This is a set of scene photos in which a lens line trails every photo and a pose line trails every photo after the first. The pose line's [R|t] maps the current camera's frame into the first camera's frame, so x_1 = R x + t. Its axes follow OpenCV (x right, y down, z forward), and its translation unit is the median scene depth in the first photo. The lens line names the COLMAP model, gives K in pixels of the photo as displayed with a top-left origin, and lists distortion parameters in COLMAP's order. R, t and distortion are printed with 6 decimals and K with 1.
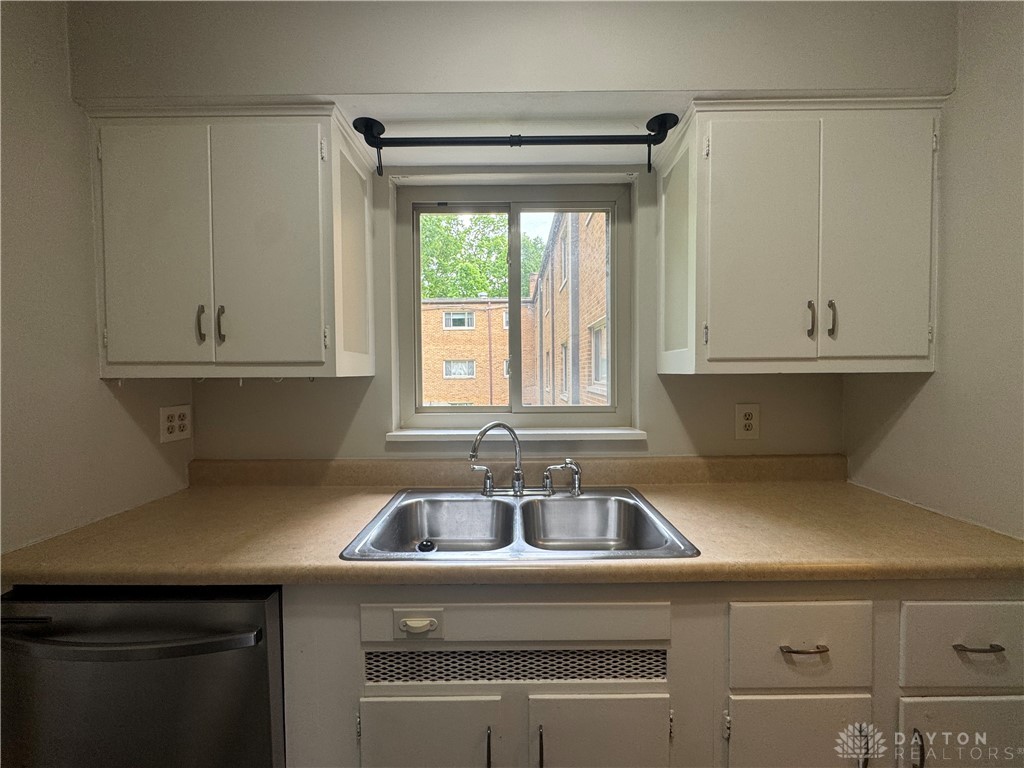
lens RADIAL K [[412.9, 0, 512.0], [0, 412.9, 384.0], [0, 0, 1]] dist [-0.002259, 0.000147]
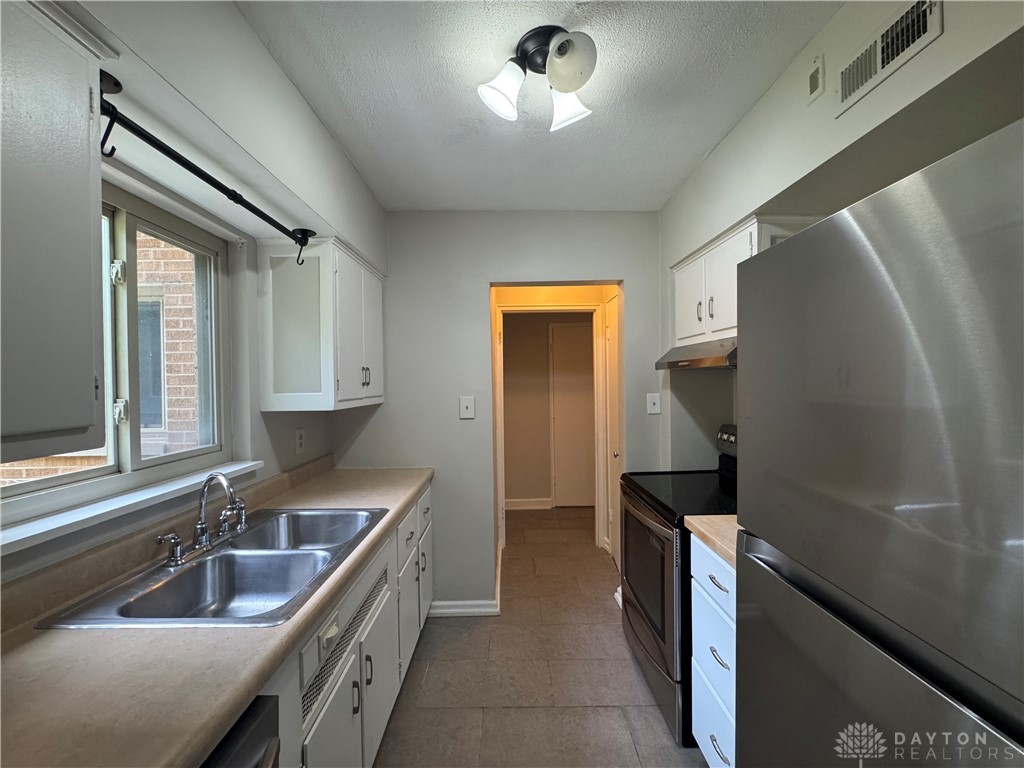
lens RADIAL K [[412.9, 0, 512.0], [0, 412.9, 384.0], [0, 0, 1]] dist [-0.002259, 0.000147]
pose [[-0.014534, 0.003378, 0.999889, -0.868695], [0.043551, 0.999047, -0.002742, -0.070147], [-0.998945, 0.043507, -0.014667, 0.280899]]
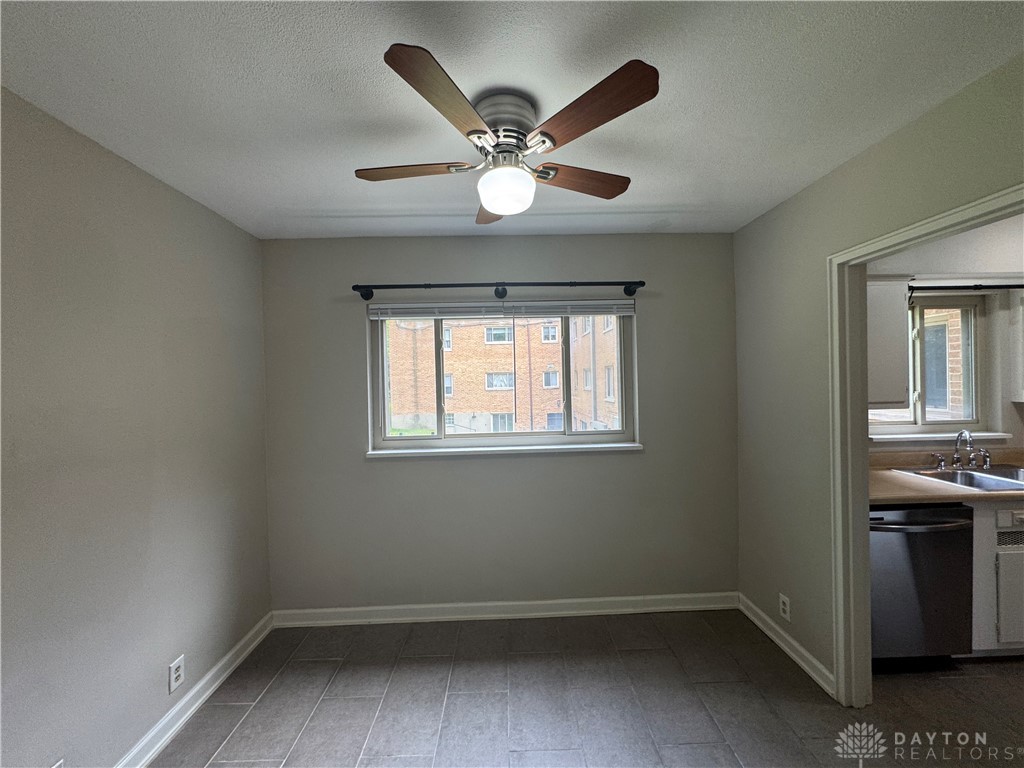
lens RADIAL K [[412.9, 0, 512.0], [0, 412.9, 384.0], [0, 0, 1]] dist [-0.002259, 0.000147]
pose [[0.999142, -0.014963, 0.038616, -1.924187], [0.015753, 0.999671, -0.020246, -0.101714], [-0.038300, 0.020837, 0.999049, -0.733487]]
